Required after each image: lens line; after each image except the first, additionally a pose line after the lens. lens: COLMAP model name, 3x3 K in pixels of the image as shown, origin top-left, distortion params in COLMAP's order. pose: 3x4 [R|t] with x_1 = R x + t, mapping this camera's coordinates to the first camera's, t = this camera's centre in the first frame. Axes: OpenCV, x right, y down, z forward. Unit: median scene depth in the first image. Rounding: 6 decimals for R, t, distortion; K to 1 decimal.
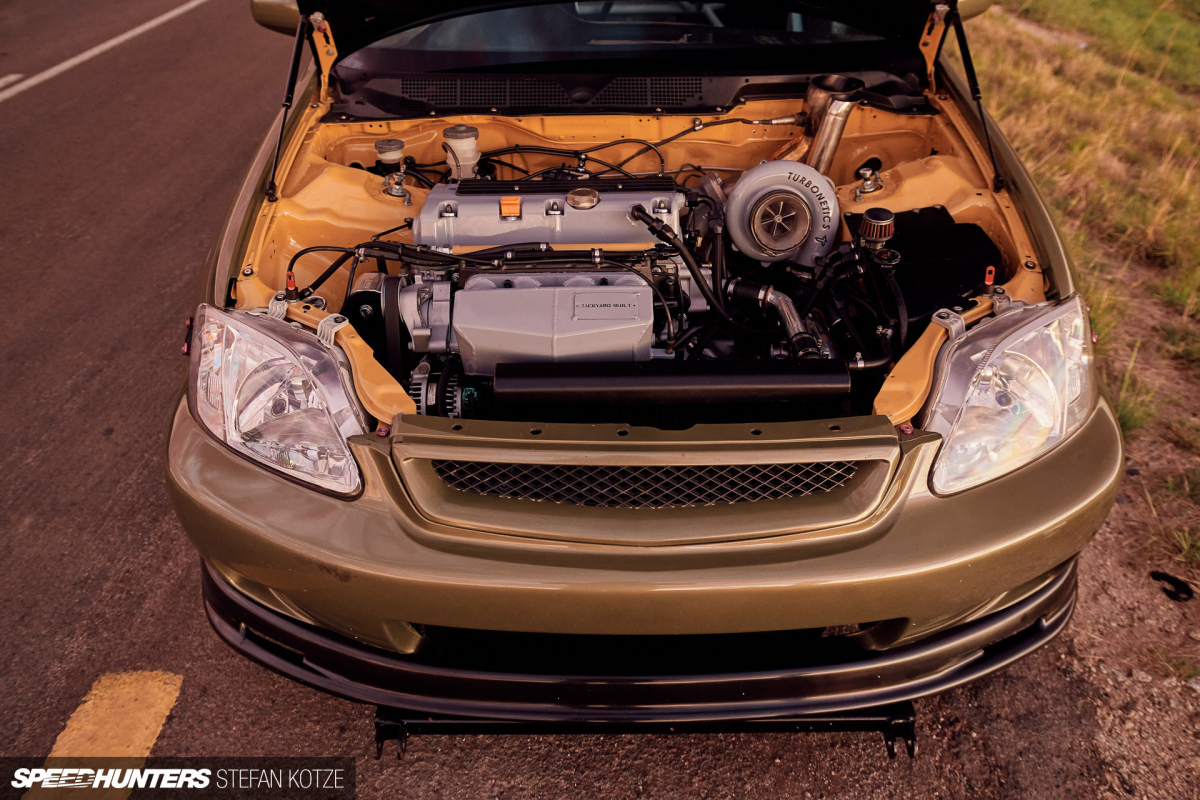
lens RADIAL K [[939.1, 0, 600.0], [0, 939.1, 400.0], [0, 0, 1]] dist [-0.089111, 0.074521]
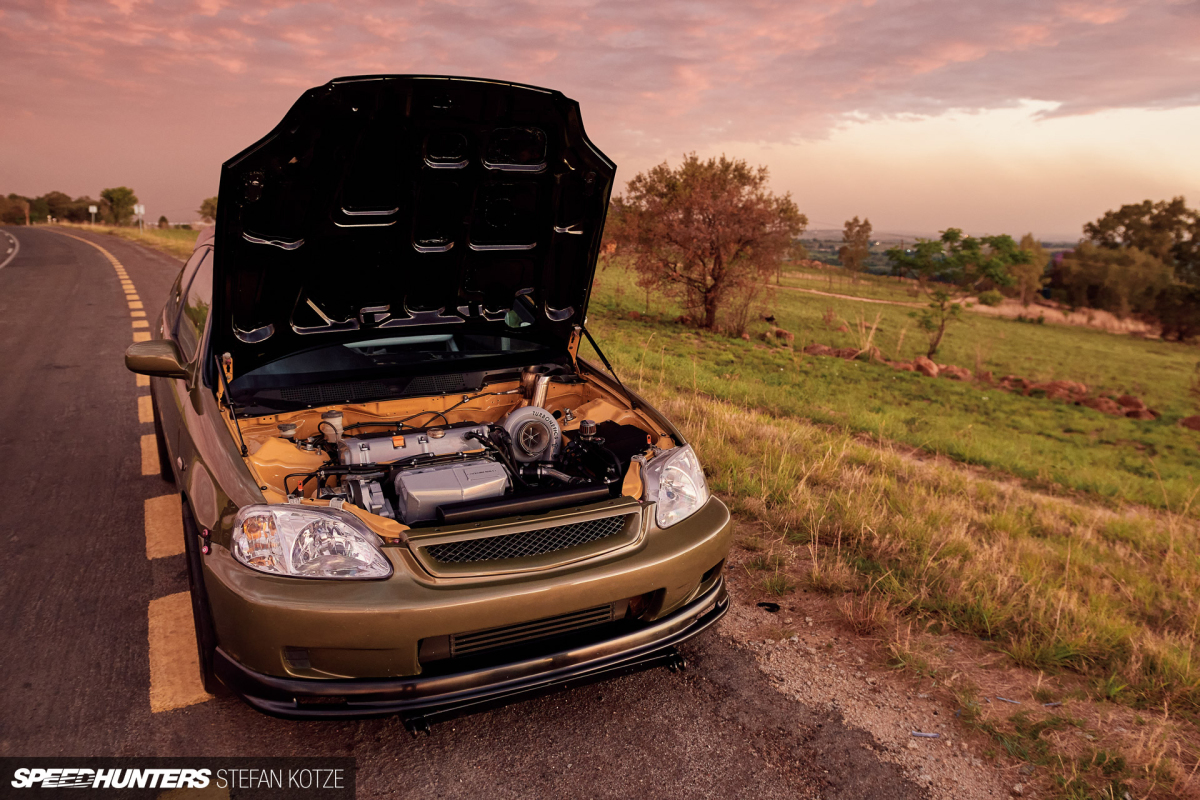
lens RADIAL K [[939.1, 0, 600.0], [0, 939.1, 400.0], [0, 0, 1]] dist [-0.089111, 0.074521]
pose [[0.884429, -0.087263, 0.458443, -0.531707], [0.247438, 0.920595, -0.302125, 0.331210], [-0.395676, 0.380645, 0.835793, -0.624837]]
